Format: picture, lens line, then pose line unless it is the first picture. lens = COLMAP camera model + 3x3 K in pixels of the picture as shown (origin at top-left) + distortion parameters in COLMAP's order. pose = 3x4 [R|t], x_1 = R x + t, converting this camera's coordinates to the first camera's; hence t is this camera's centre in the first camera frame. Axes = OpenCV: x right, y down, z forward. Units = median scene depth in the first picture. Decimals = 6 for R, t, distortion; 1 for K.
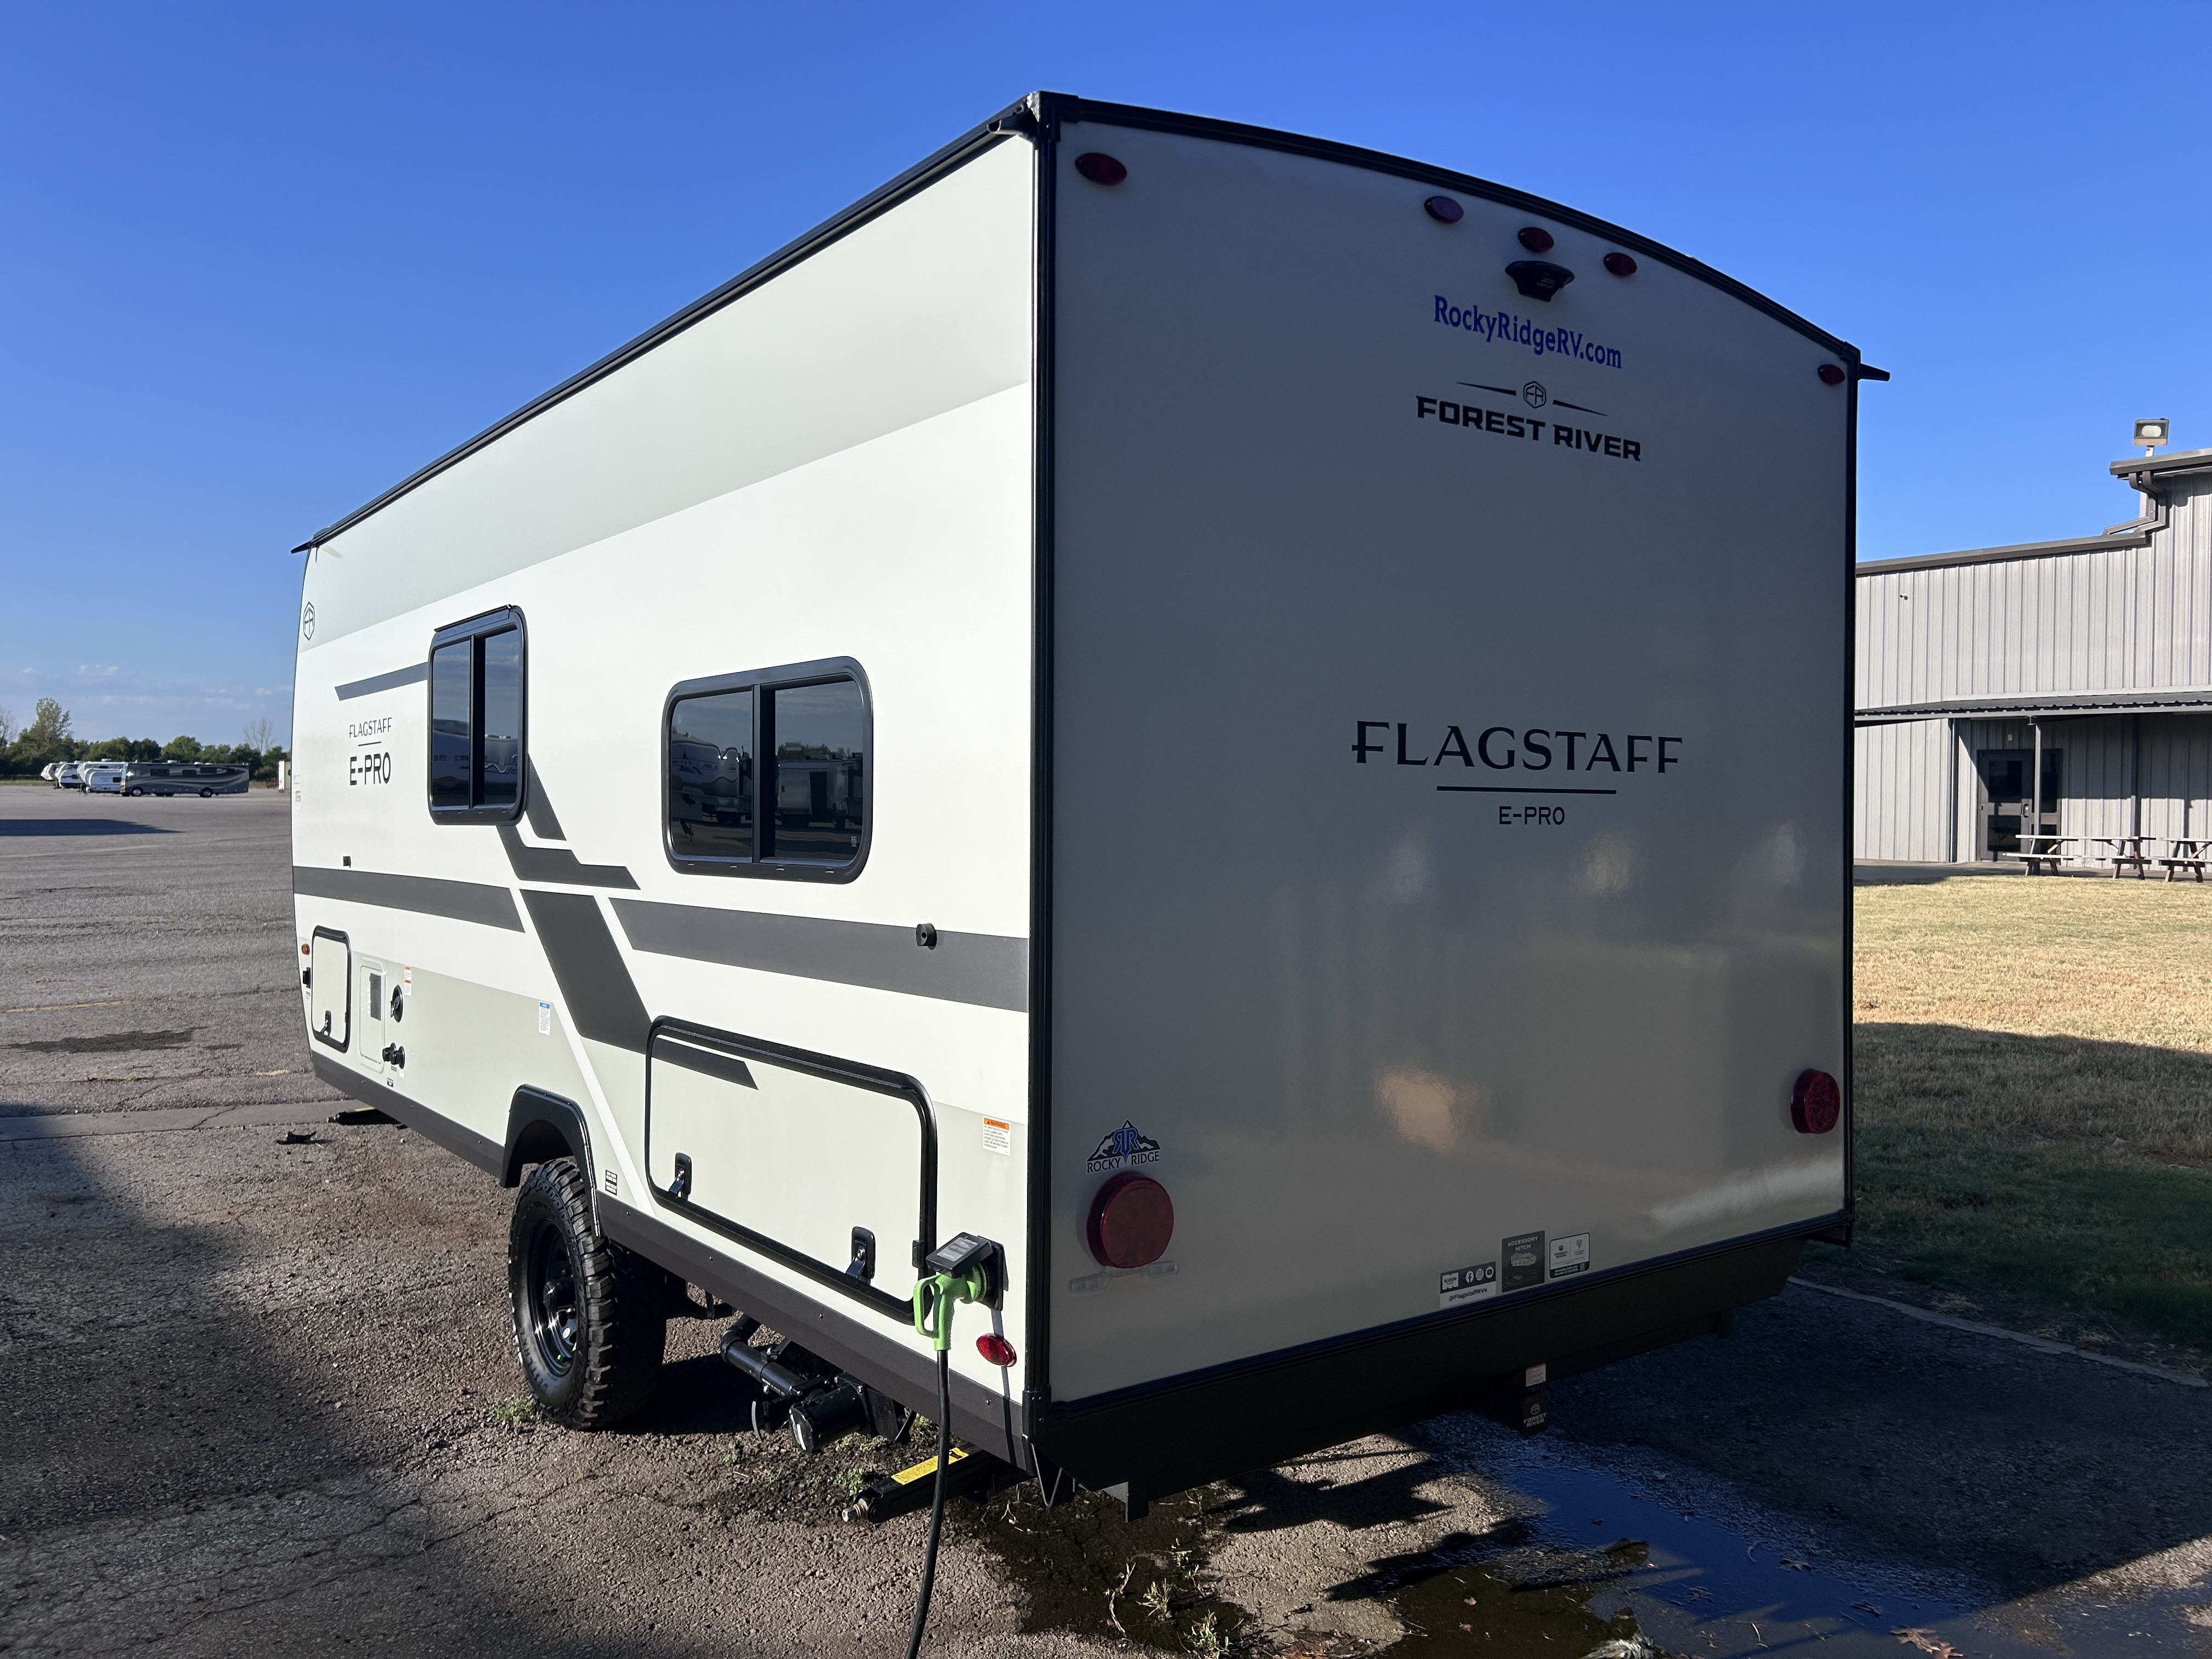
lens RADIAL K [[1655.7, 0, 1092.6], [0, 1655.7, 824.8], [0, 0, 1]] dist [0.064265, -0.078871]
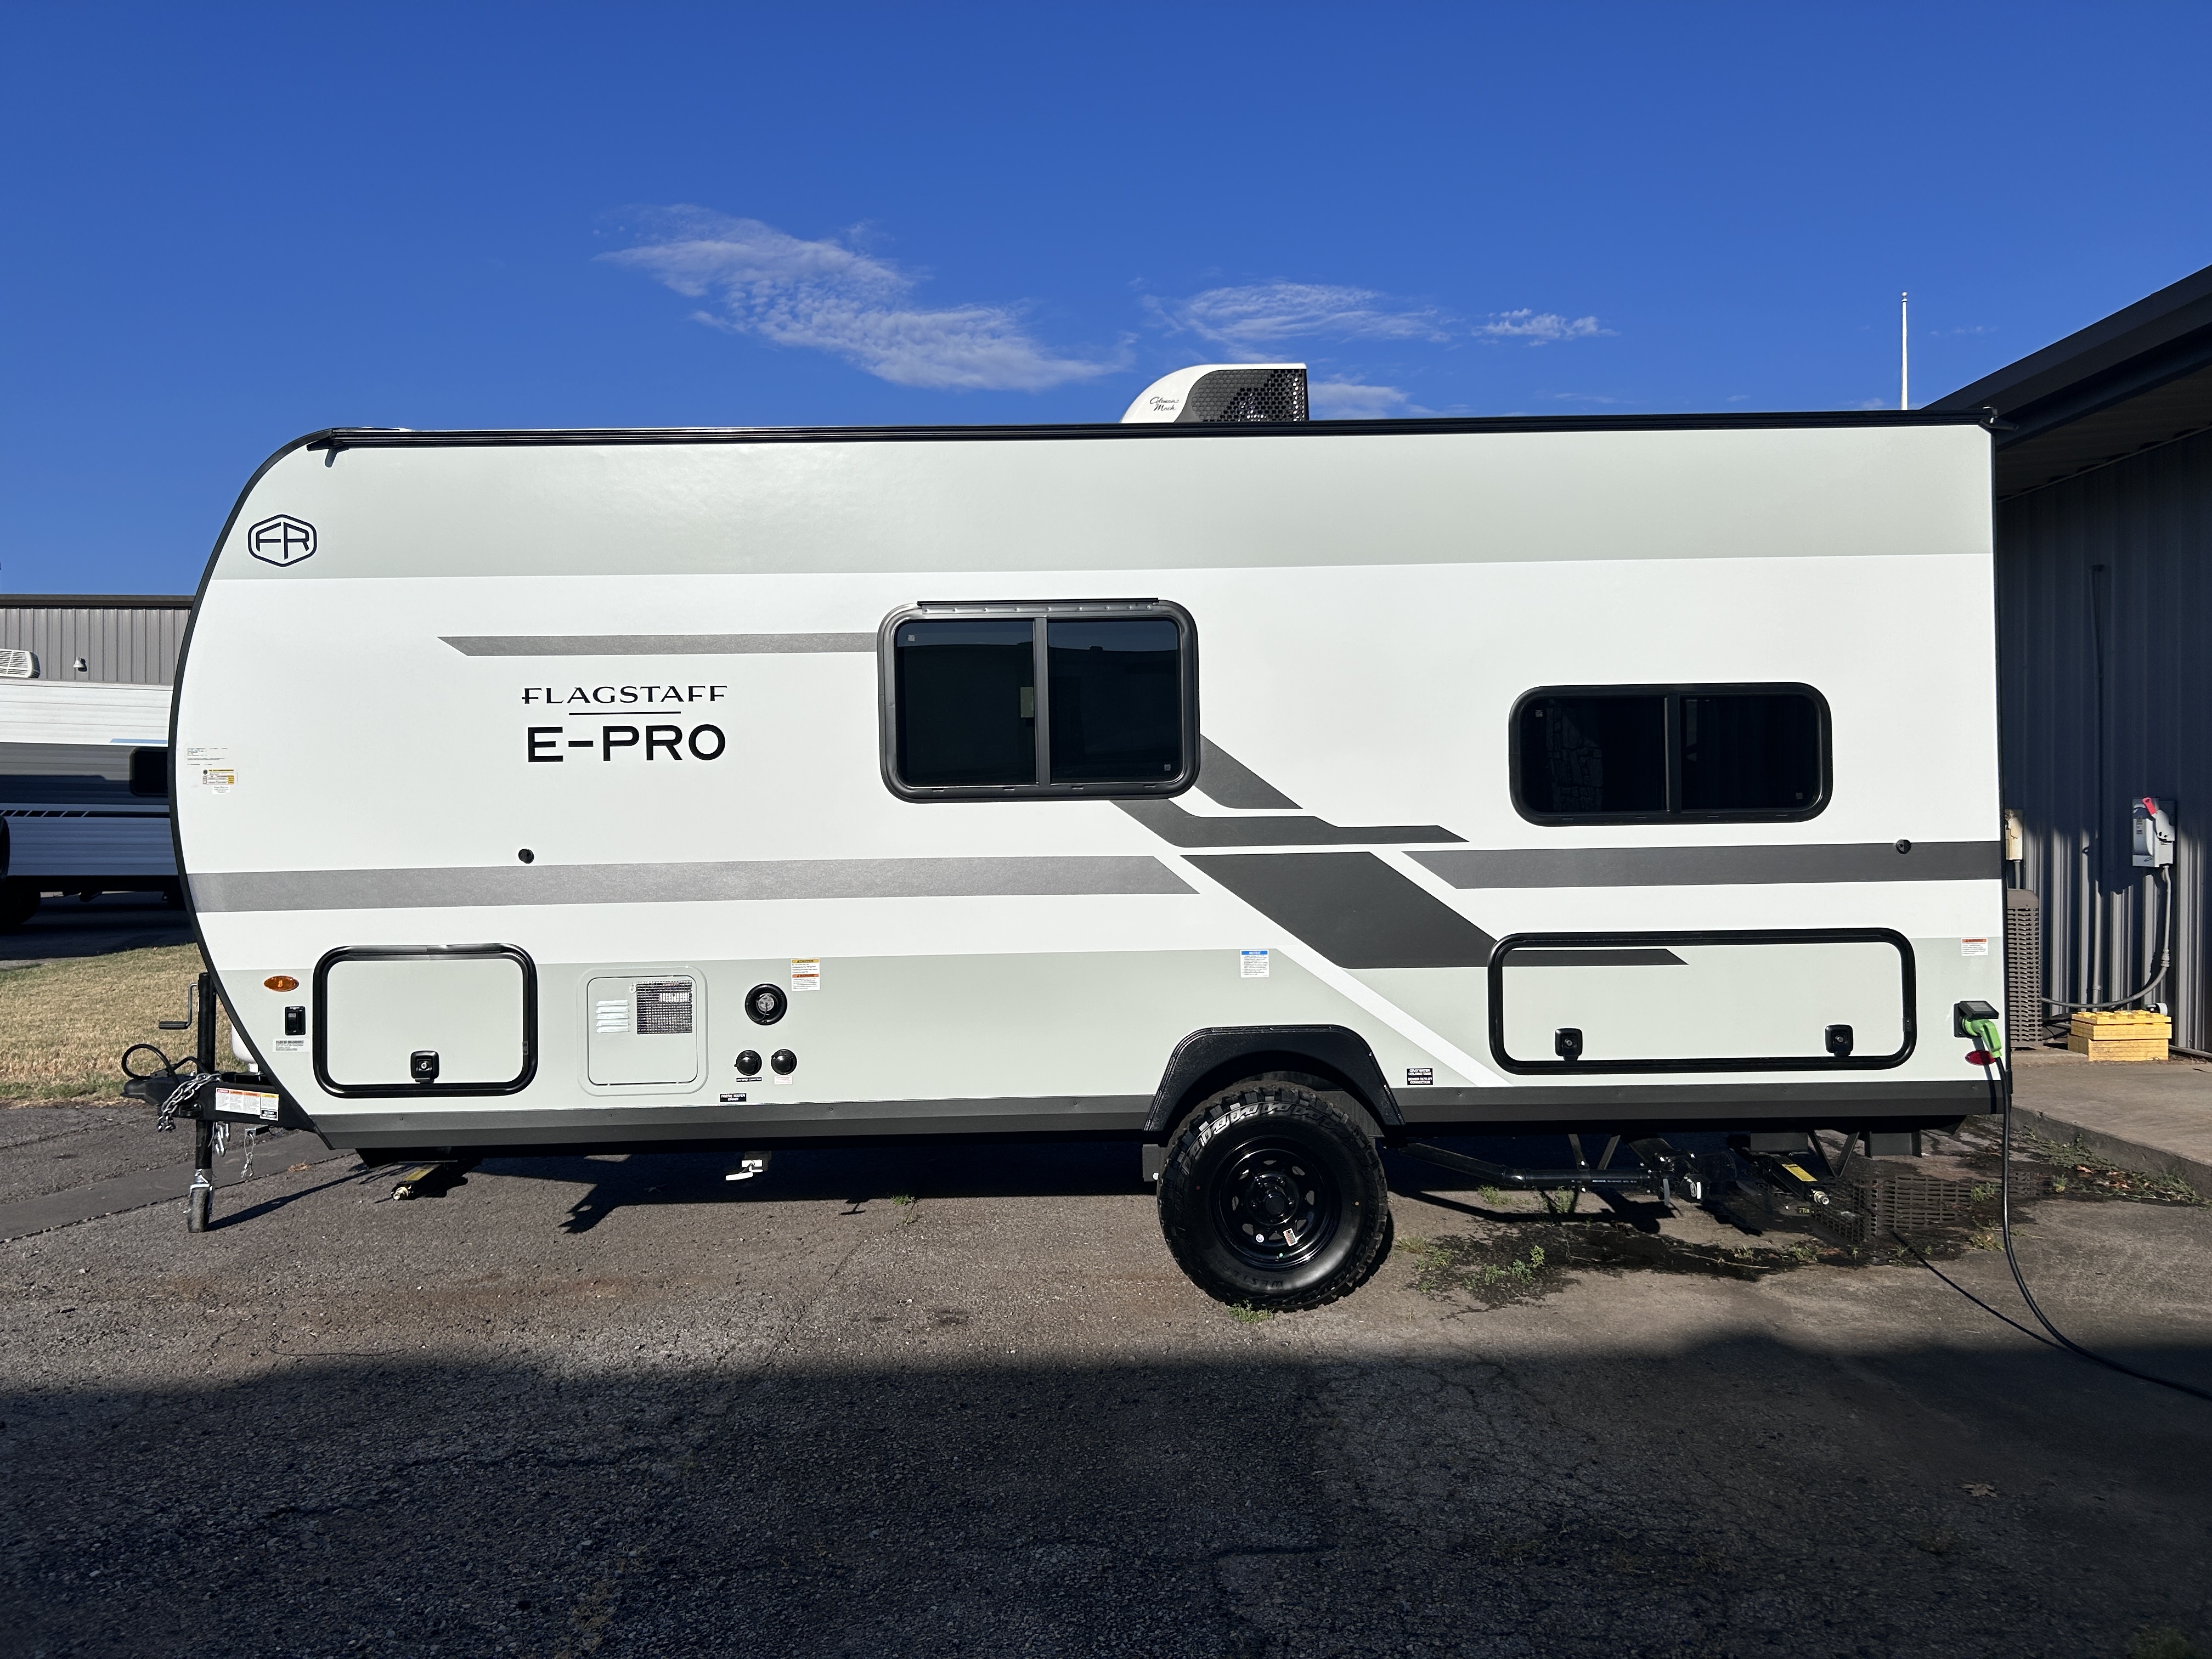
lens RADIAL K [[1655.7, 0, 1092.6], [0, 1655.7, 824.8], [0, 0, 1]] dist [0.064265, -0.078871]
pose [[0.580857, -0.007515, 0.813971, -1.462863], [0.019499, 0.999799, -0.004683, 0.025155], [-0.813772, 0.018592, 0.580886, 0.471262]]
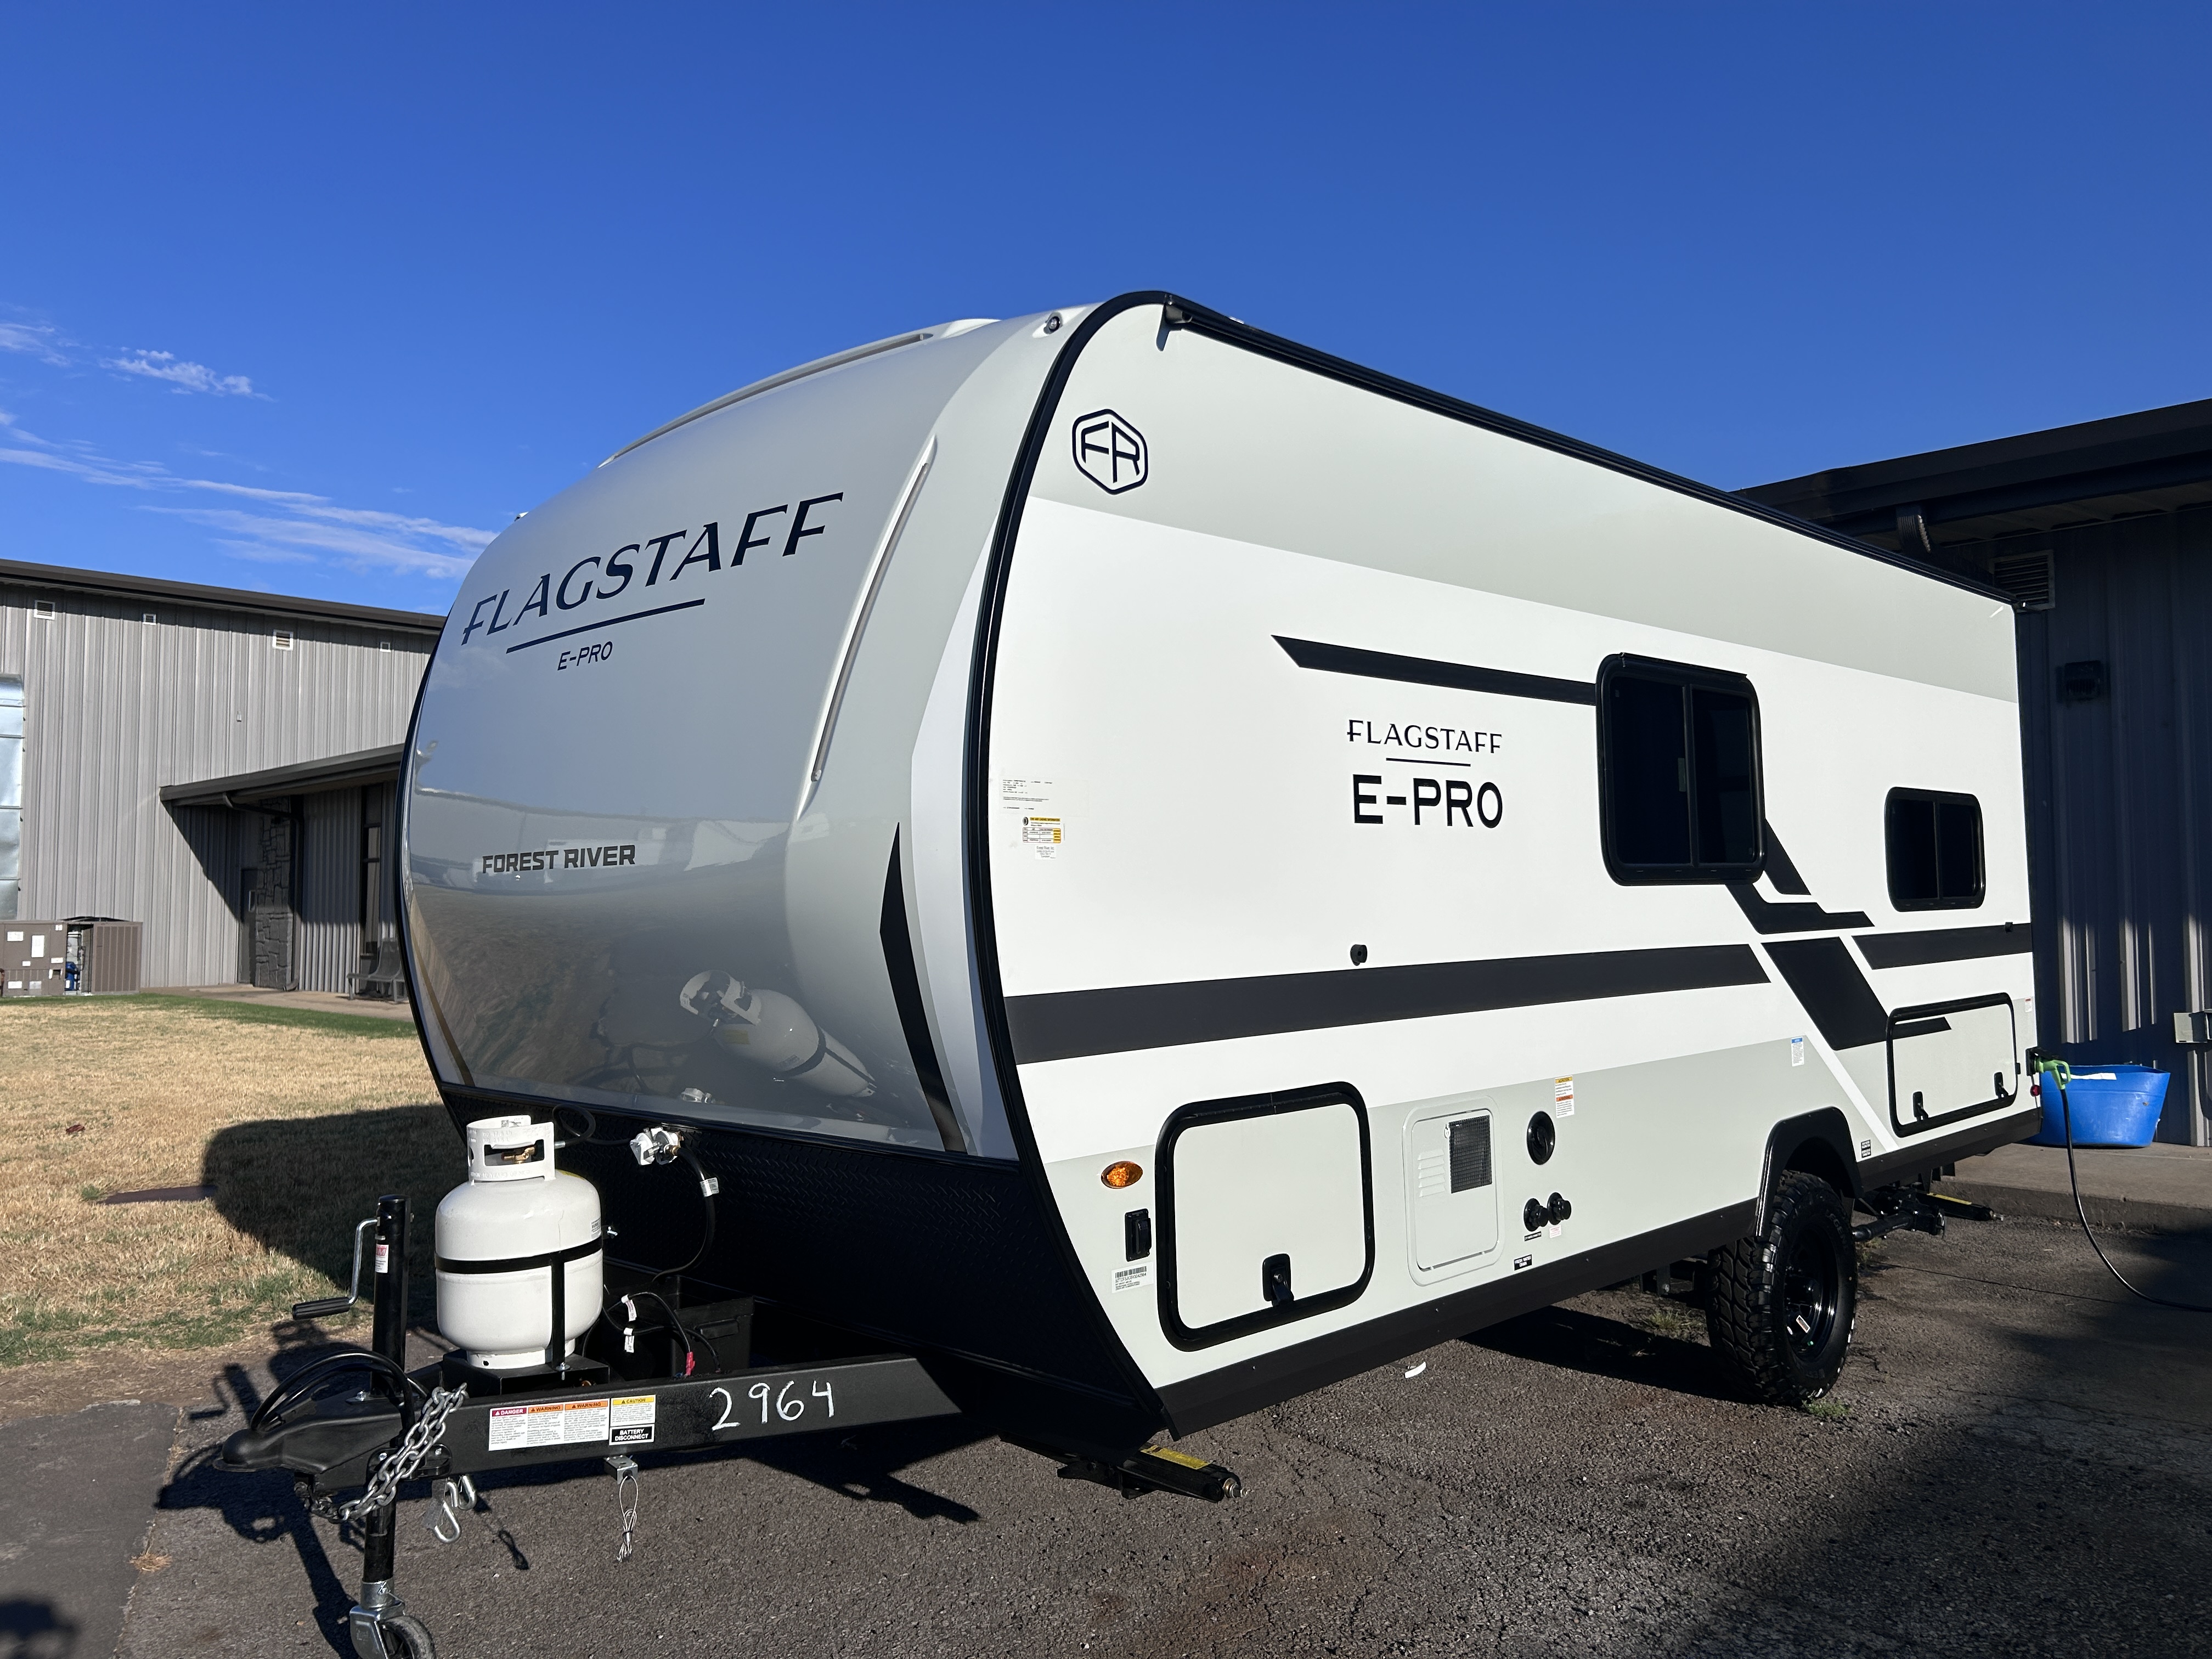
lens RADIAL K [[1655.7, 0, 1092.6], [0, 1655.7, 824.8], [0, 0, 1]] dist [0.064265, -0.078871]
pose [[-0.145371, 0.046073, 0.988304, -1.543769], [0.021095, 0.998832, -0.043461, 0.000306], [-0.989152, 0.014530, -0.146173, 1.815739]]
